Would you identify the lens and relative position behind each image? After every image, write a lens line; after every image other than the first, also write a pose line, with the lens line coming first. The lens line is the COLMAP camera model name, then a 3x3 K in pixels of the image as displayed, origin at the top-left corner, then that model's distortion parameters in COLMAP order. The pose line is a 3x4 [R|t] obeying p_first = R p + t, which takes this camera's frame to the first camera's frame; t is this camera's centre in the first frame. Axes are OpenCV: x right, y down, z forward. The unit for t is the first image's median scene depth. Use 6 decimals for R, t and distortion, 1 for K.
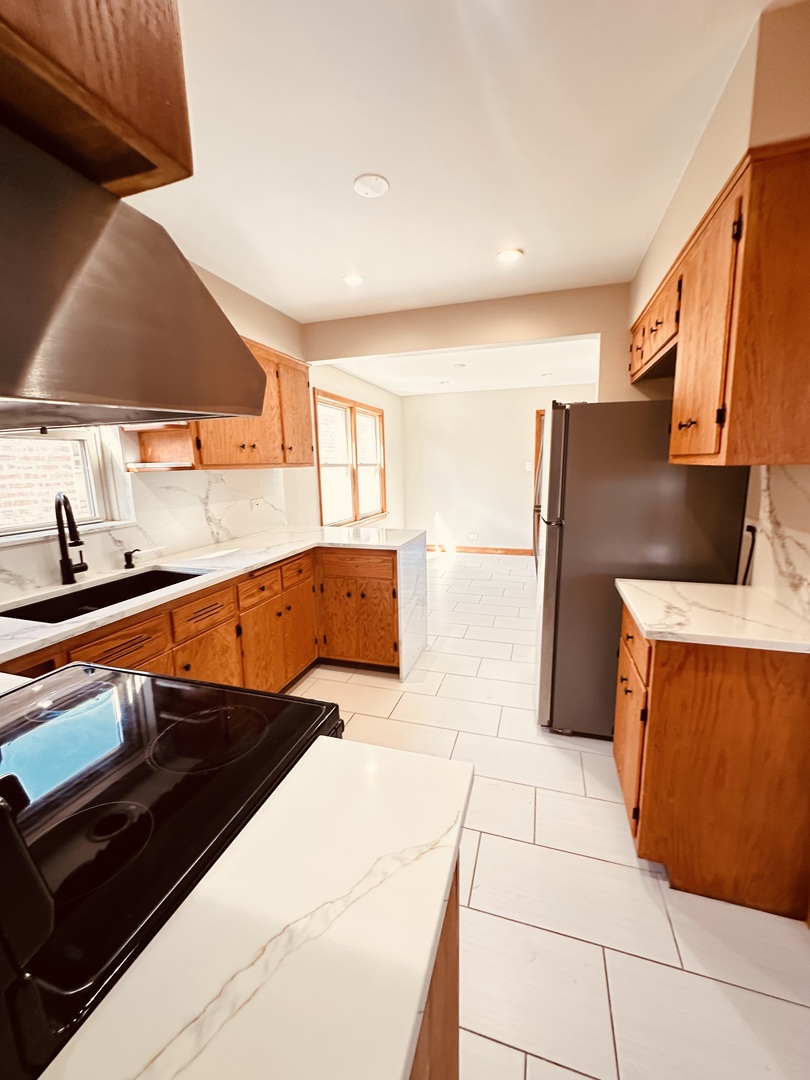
lens RADIAL K [[431.8, 0, 405.5], [0, 431.8, 539.7], [0, 0, 1]] dist [-0.004535, 0.000934]
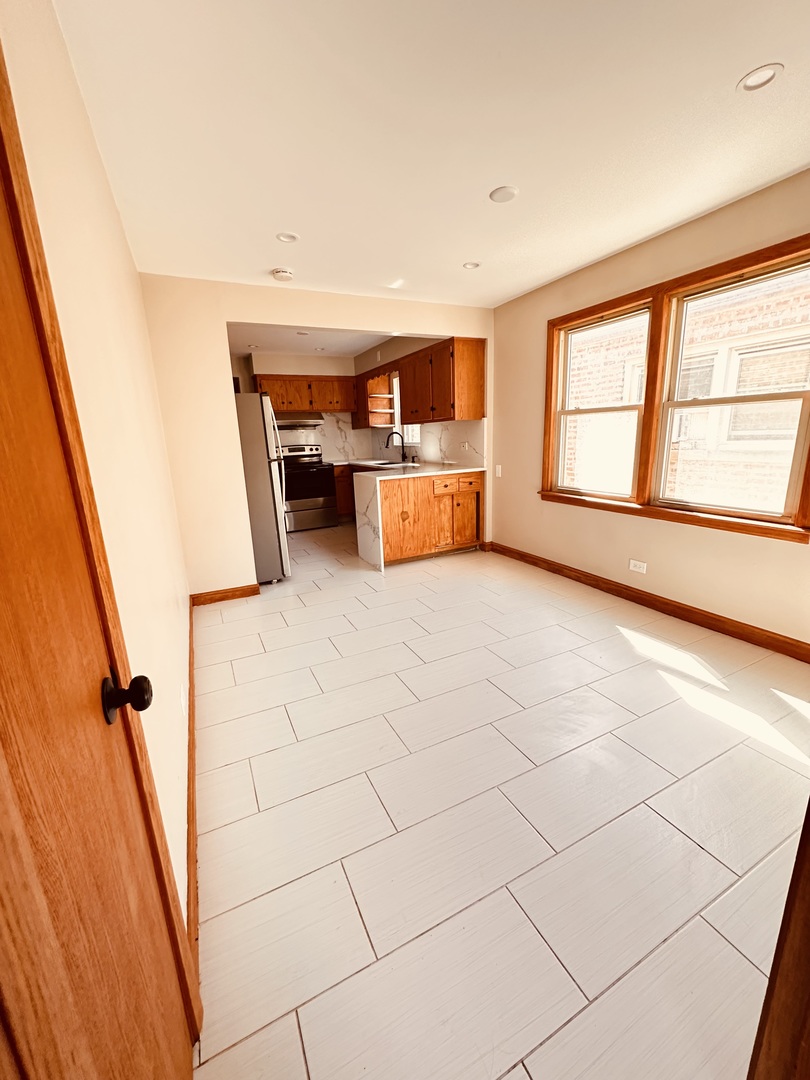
lens RADIAL K [[431.8, 0, 405.5], [0, 431.8, 539.7], [0, 0, 1]] dist [-0.004535, 0.000934]
pose [[-0.718819, 0.211291, -0.662310, 1.030533], [-0.067969, 0.926771, 0.369427, -0.388279], [0.691866, 0.310568, -0.651819, 2.357385]]
